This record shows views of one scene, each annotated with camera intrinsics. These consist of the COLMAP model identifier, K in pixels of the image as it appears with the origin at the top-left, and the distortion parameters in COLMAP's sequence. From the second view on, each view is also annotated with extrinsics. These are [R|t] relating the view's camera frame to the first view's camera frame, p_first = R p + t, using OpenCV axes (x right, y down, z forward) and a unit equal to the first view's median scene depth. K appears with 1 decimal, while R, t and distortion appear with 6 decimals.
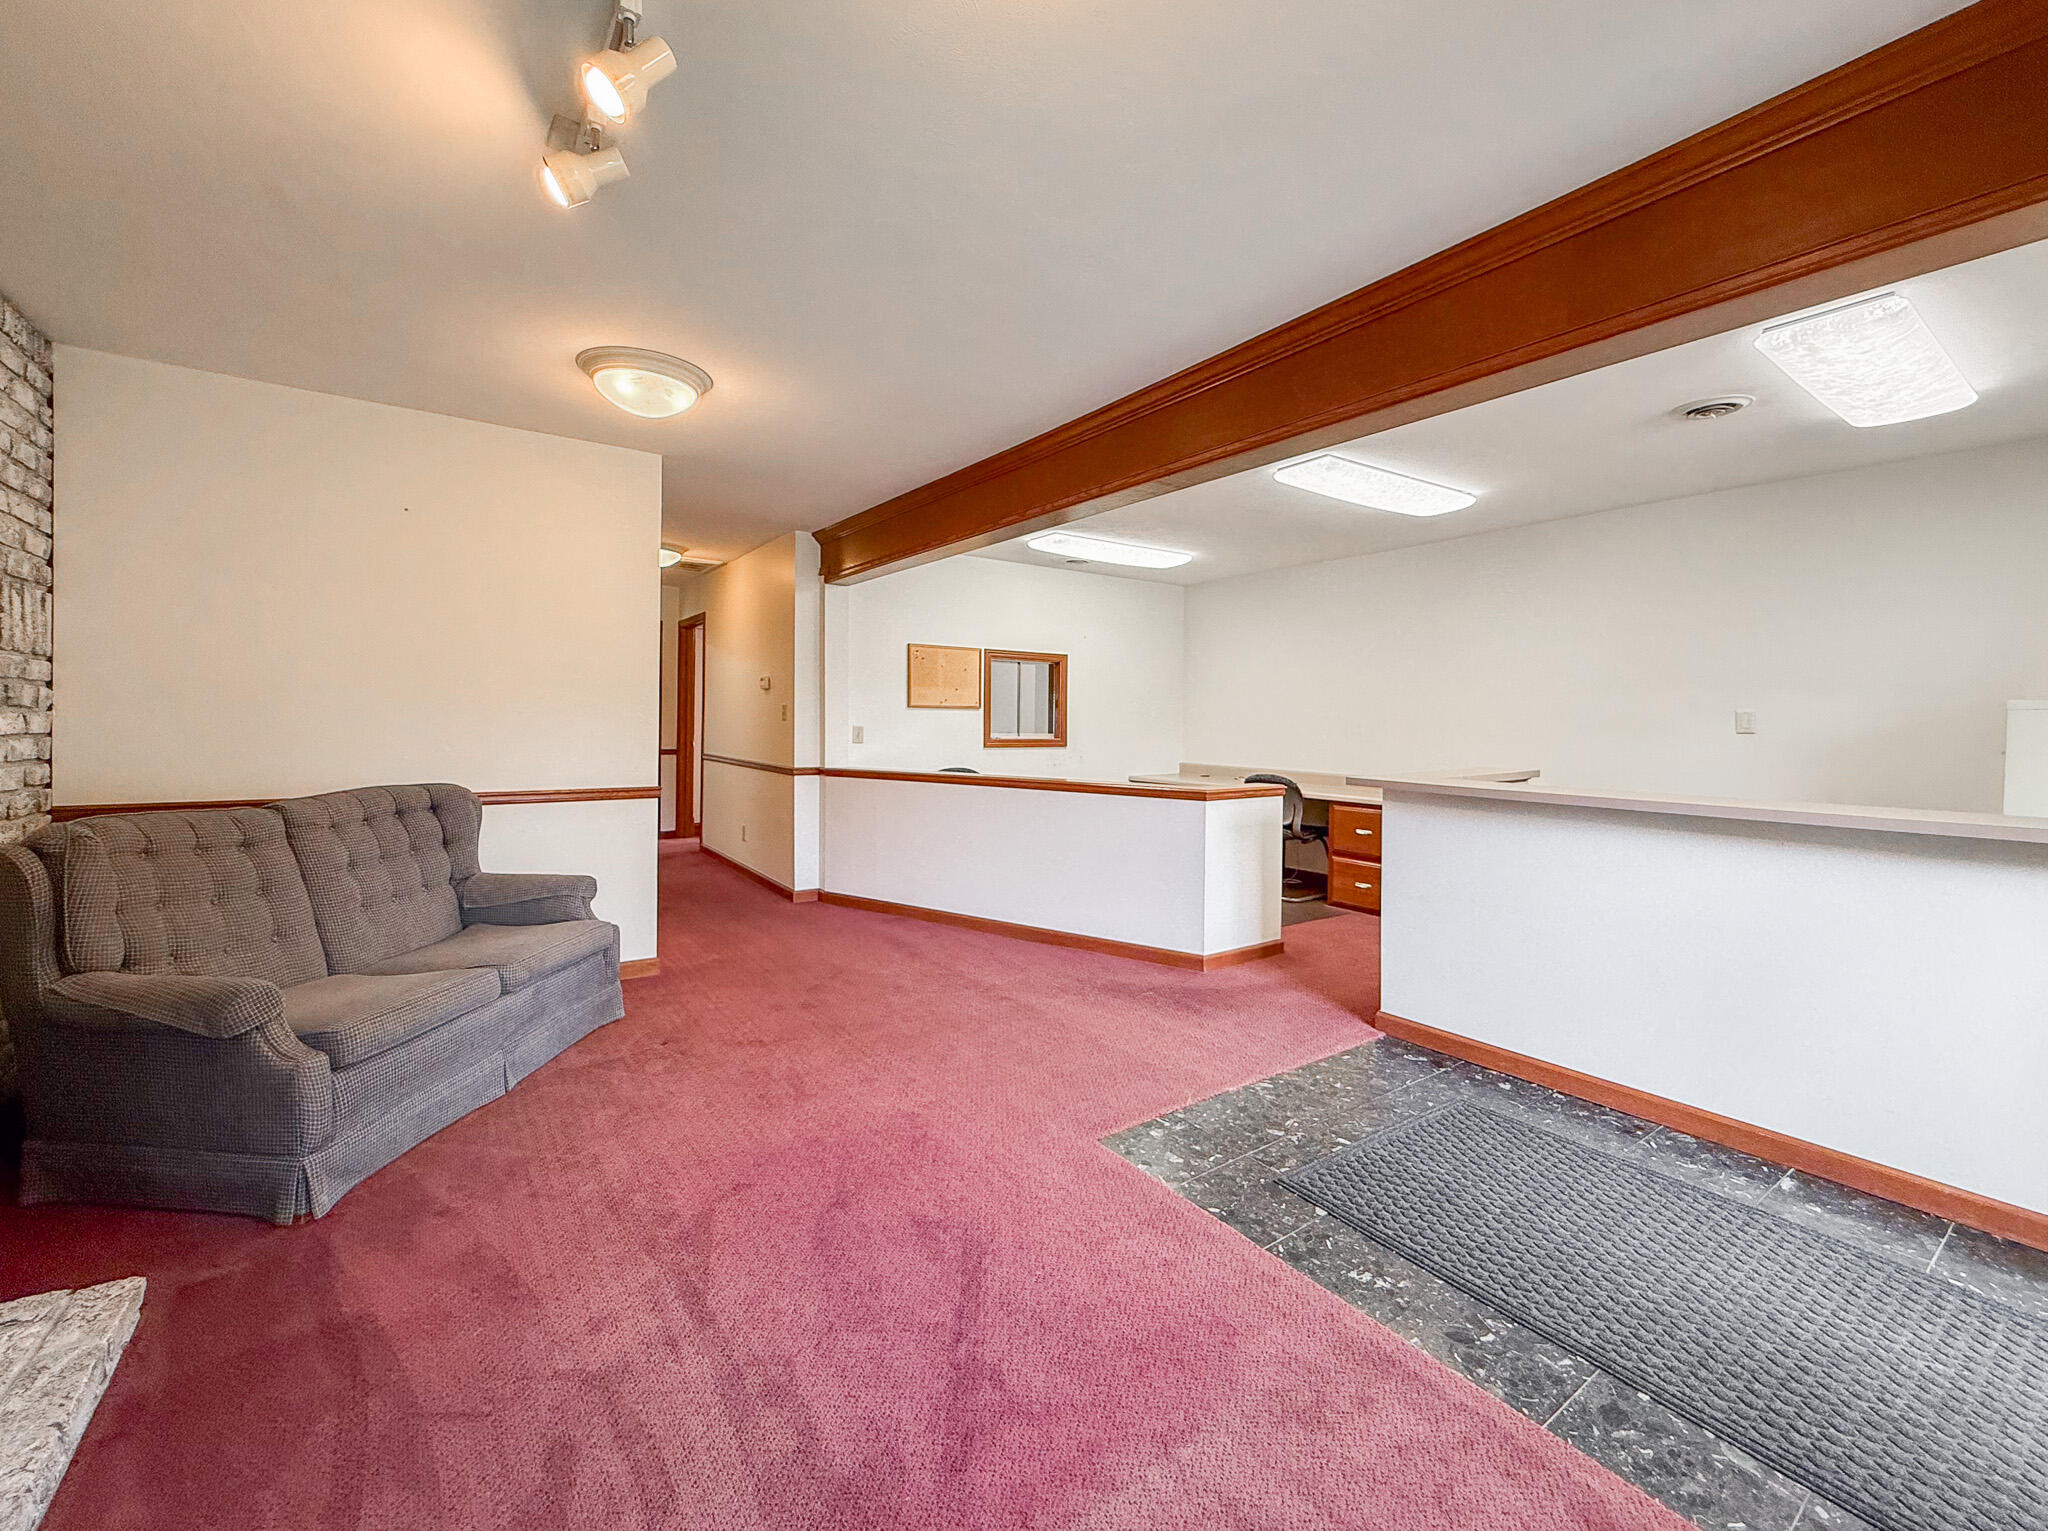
lens RADIAL K [[841.1, 0, 1020.0], [0, 841.1, 736.4], [0, 0, 1]] dist [0.000615, 0.000093]
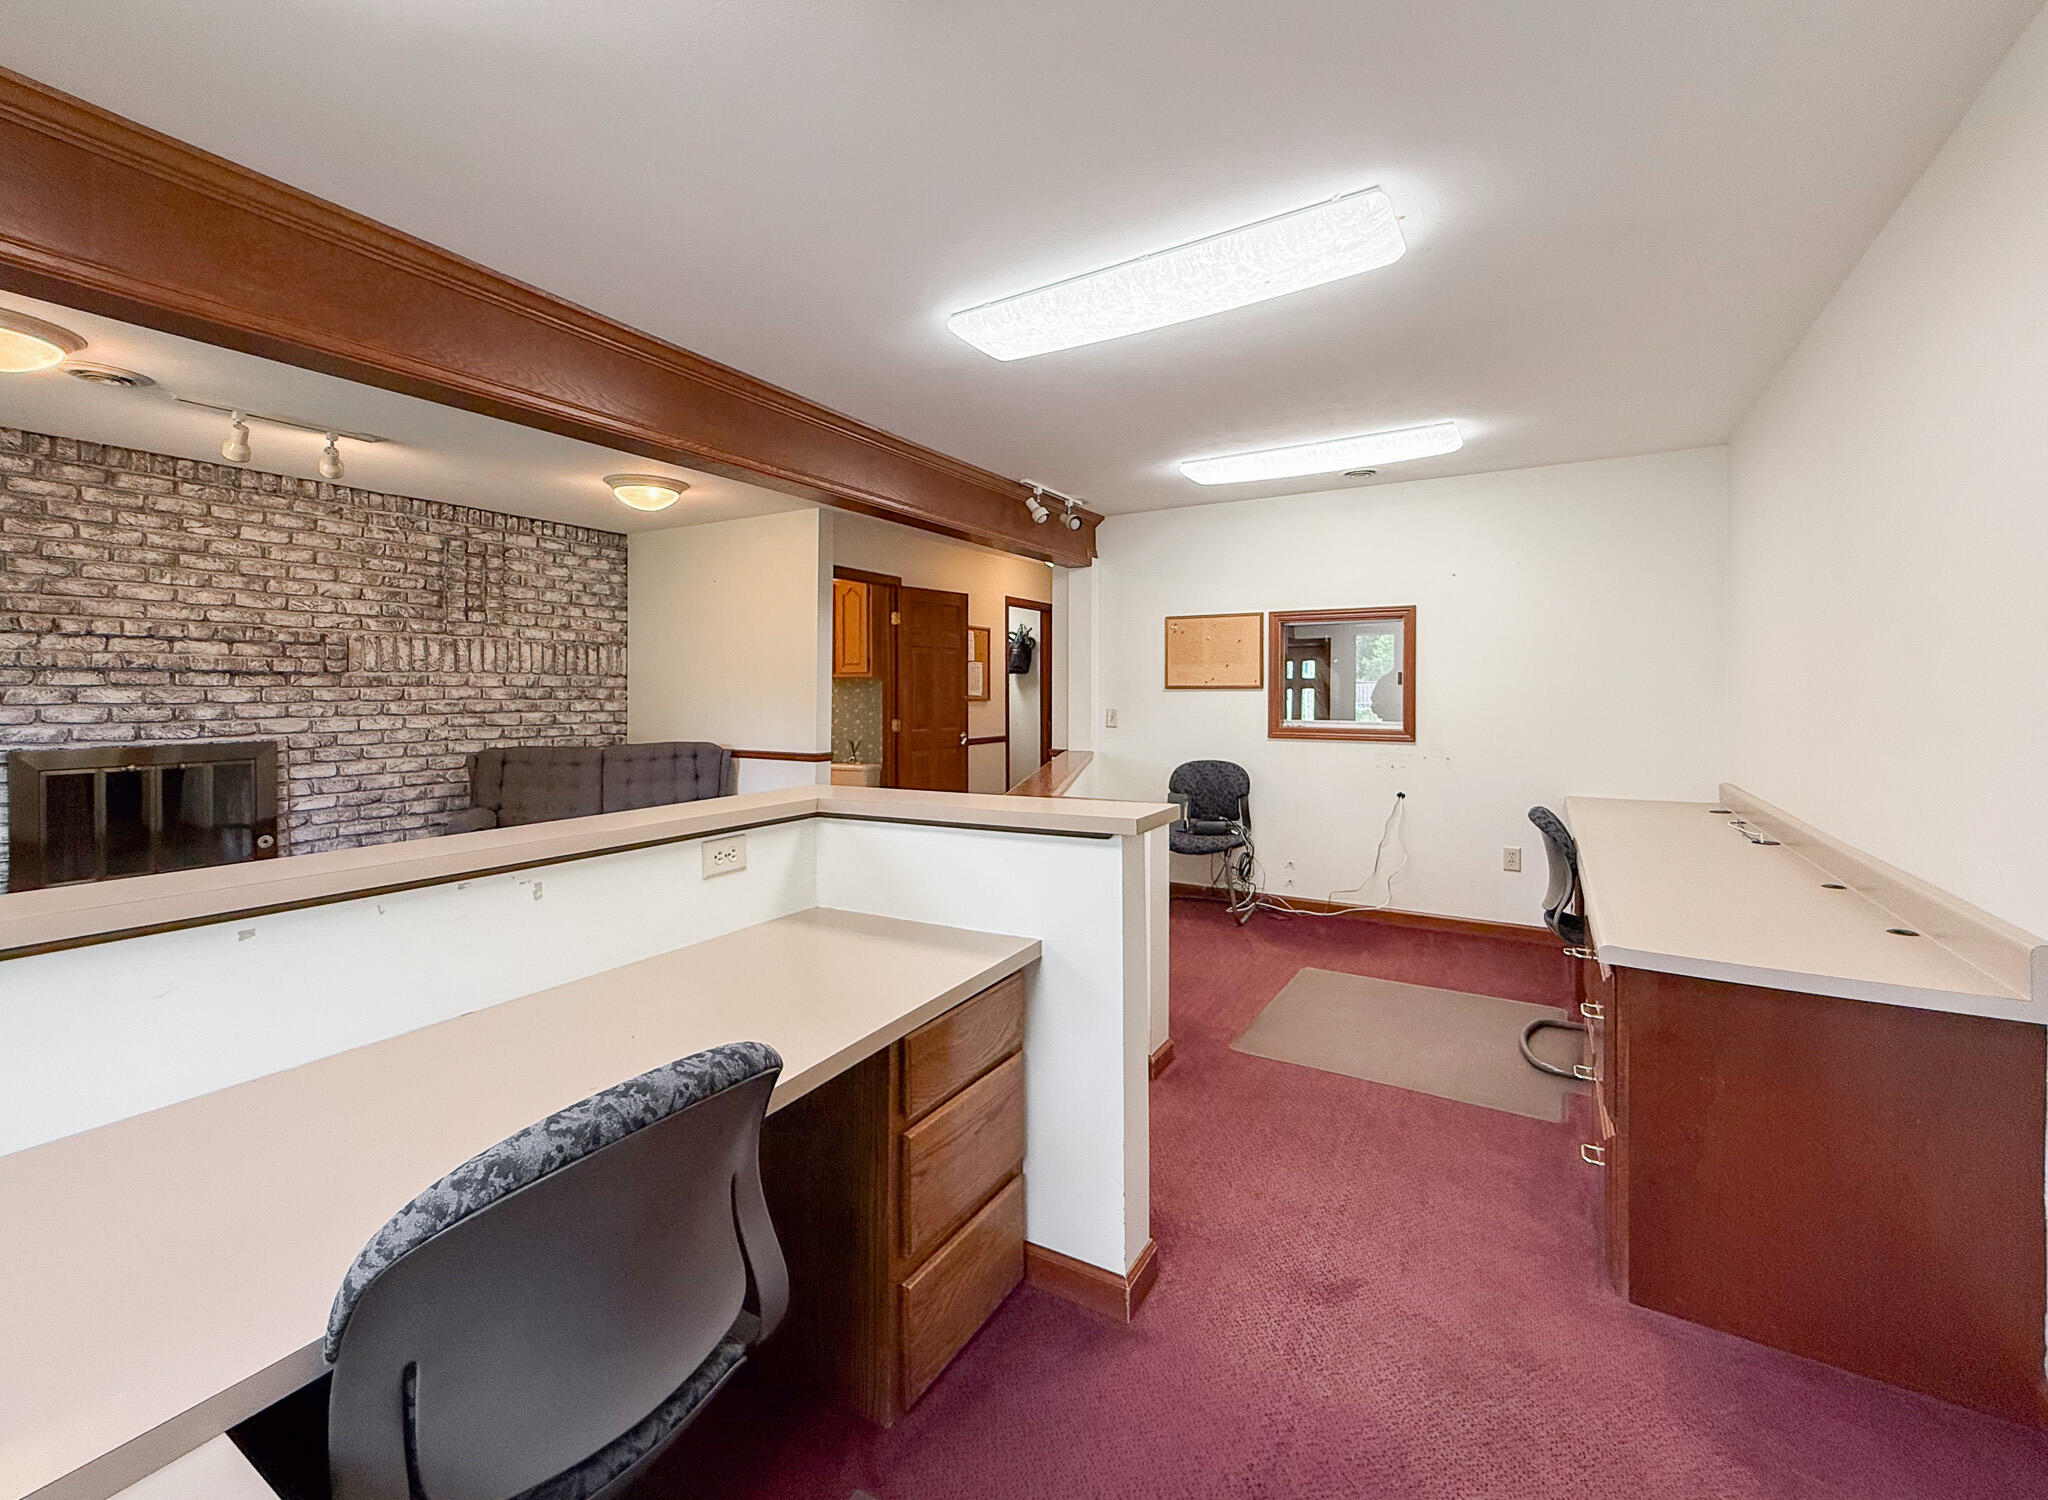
lens RADIAL K [[869.3, 0, 1011.8], [0, 869.3, 694.6], [0, 0, 1]] dist [-0.002128, -0.000273]
pose [[0.406933, -0.009411, -0.913410, 1.390013], [-0.014139, 0.999762, -0.016600, -0.022883], [0.913349, 0.019670, 0.406703, 1.028106]]
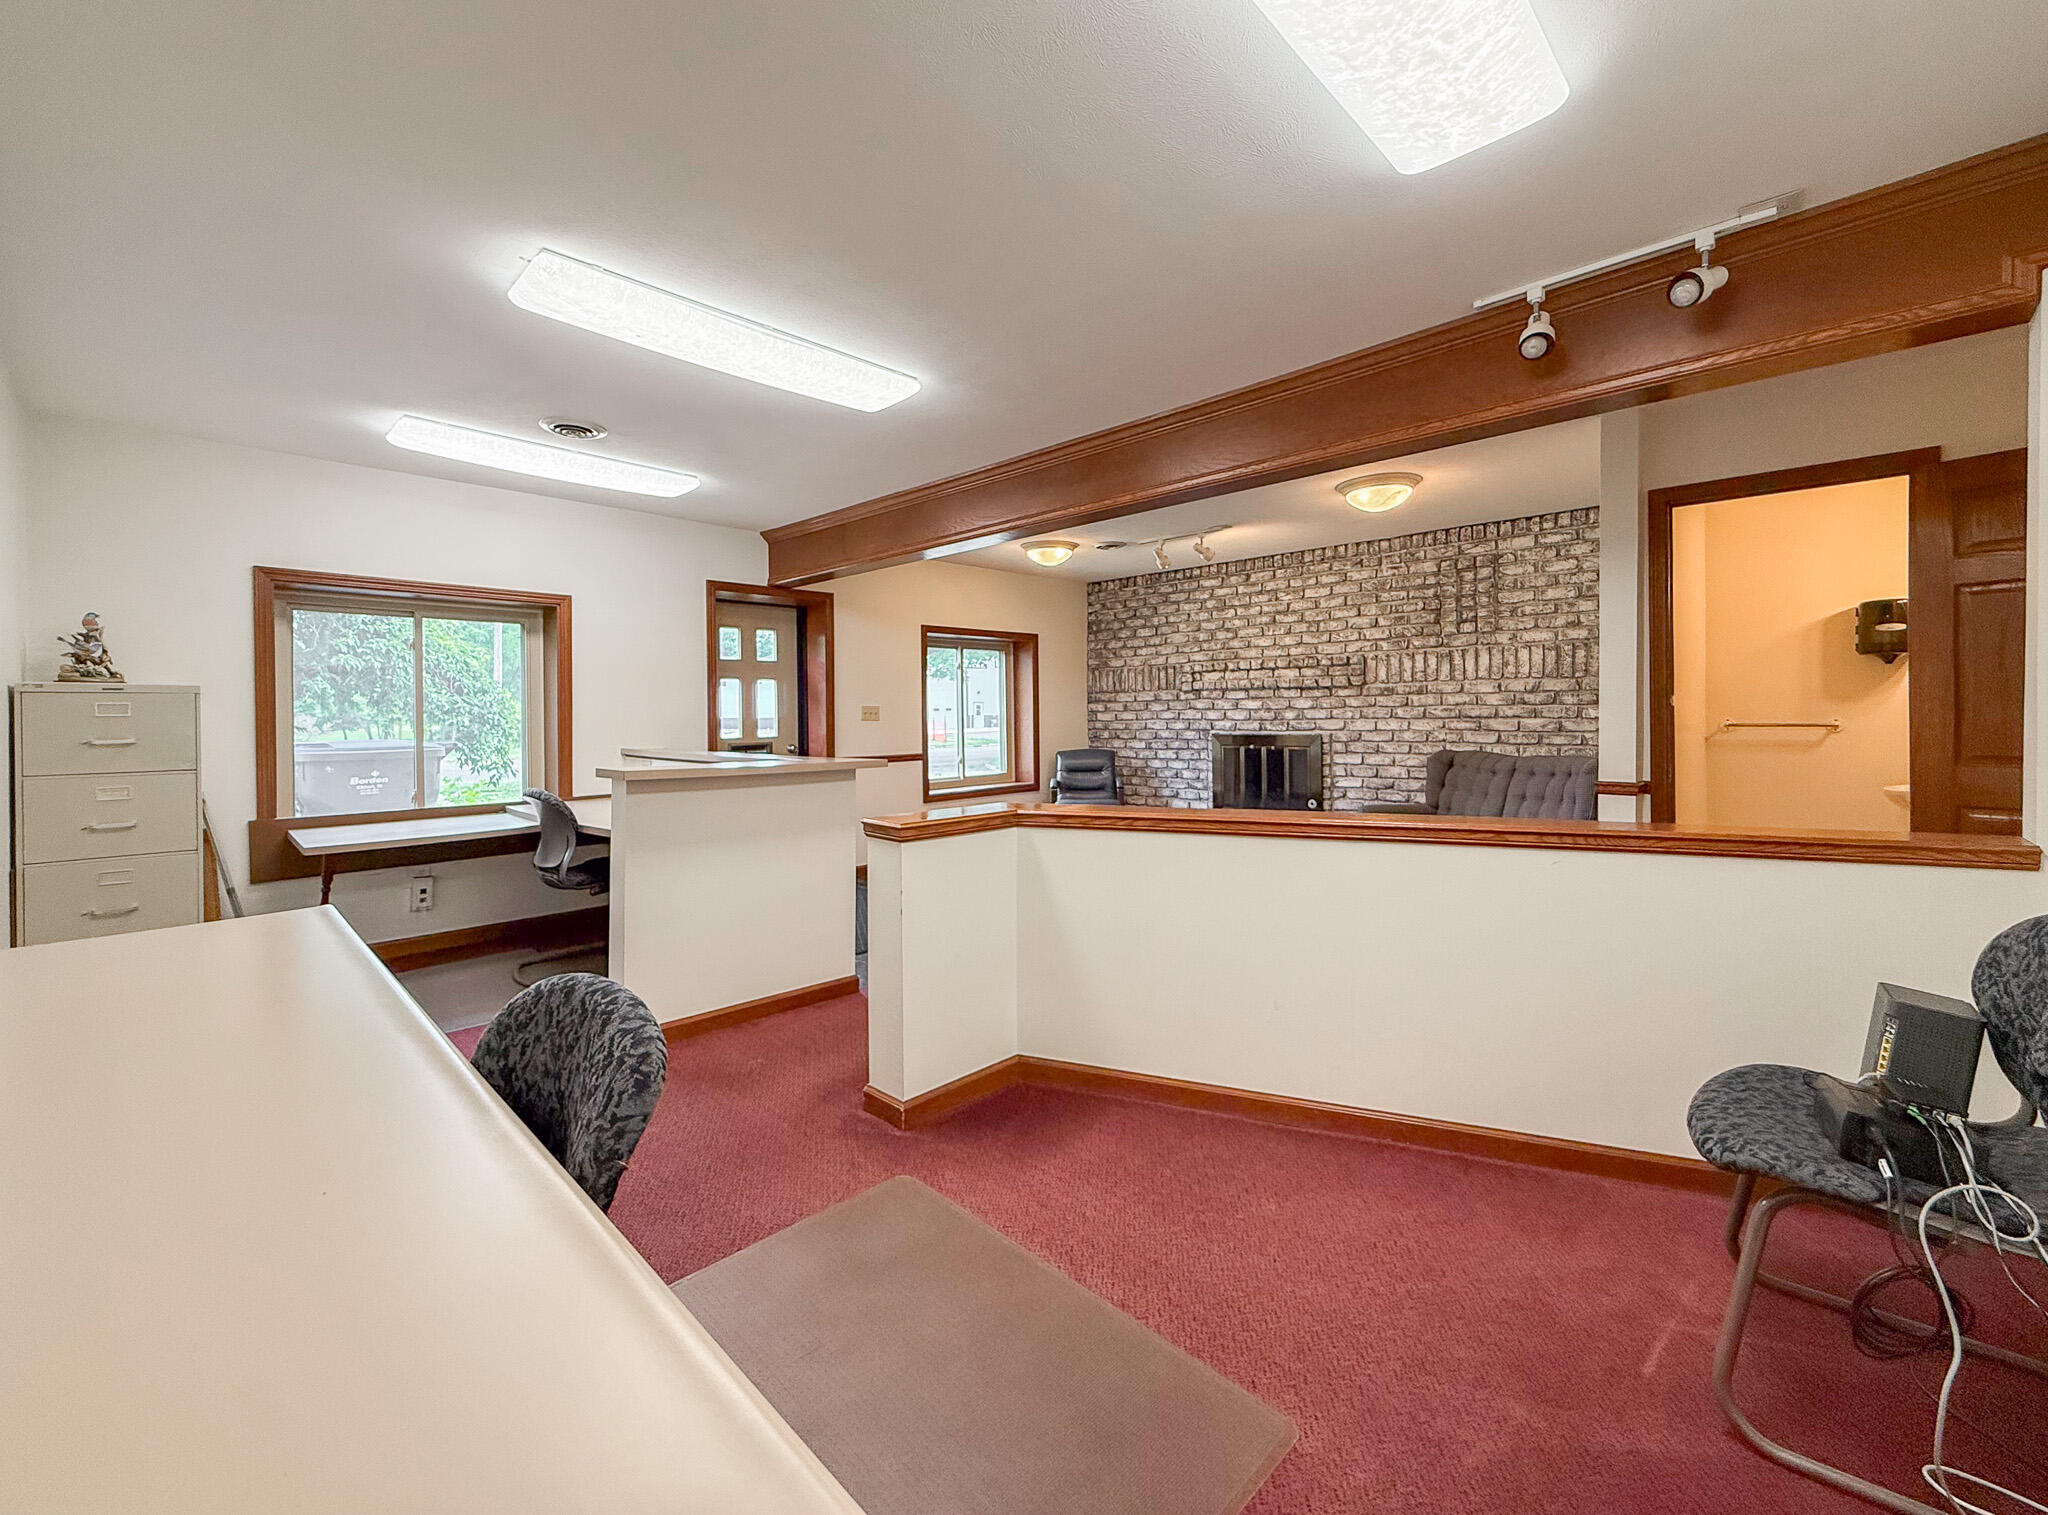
lens RADIAL K [[841.9, 0, 1025.4], [0, 841.9, 715.3], [0, 0, 1]] dist [-0.000156, 0.000084]
pose [[-0.982088, -0.001459, -0.188418, 0.510537], [-0.005459, 0.999771, 0.020715, -0.039372], [0.188344, 0.021372, -0.981871, 2.550028]]
